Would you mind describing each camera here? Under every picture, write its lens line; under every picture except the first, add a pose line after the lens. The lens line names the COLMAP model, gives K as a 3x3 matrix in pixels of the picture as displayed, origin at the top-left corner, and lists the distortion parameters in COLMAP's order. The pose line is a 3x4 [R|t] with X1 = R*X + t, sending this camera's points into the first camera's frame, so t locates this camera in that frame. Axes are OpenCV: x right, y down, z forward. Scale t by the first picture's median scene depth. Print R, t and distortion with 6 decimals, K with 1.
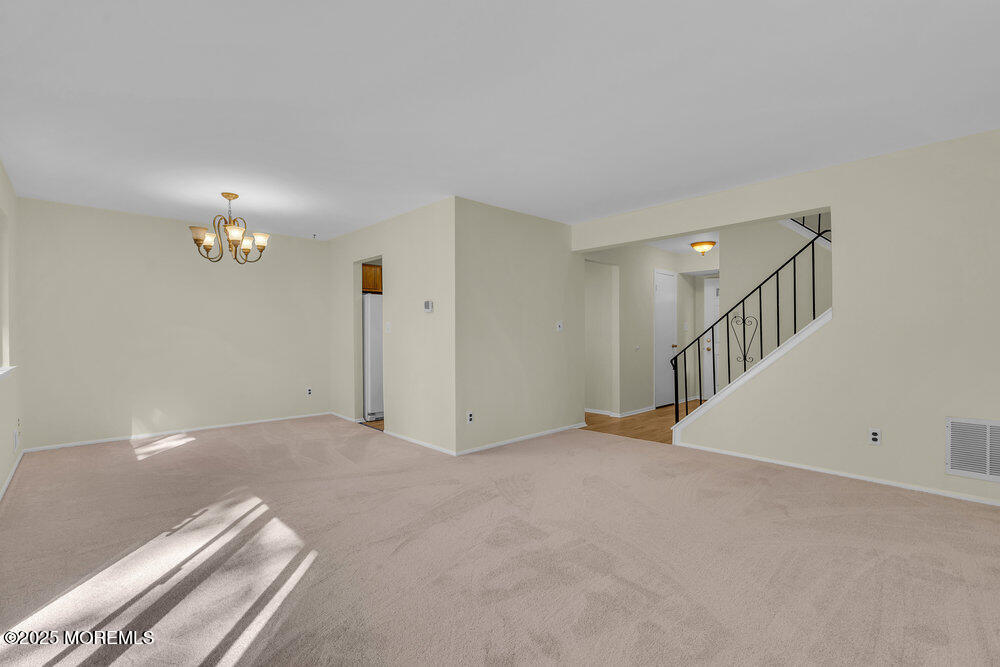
lens RADIAL K [[447.8, 0, 498.9], [0, 447.8, 332.5], [0, 0, 1]] dist [-0.001645, 0.000115]
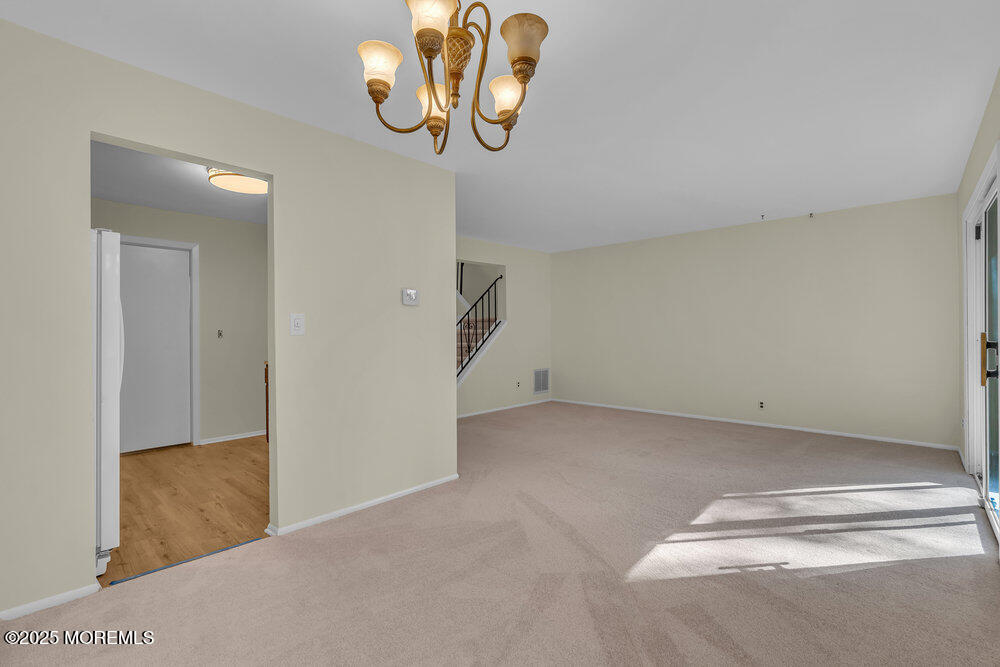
lens RADIAL K [[447.8, 0, 498.9], [0, 447.8, 332.5], [0, 0, 1]] dist [-0.001645, 0.000115]
pose [[-0.042224, 0.001501, 0.999107, -1.102756], [0.005178, 0.999986, -0.001283, 0.001363], [-0.999095, 0.005119, -0.042231, 1.106924]]
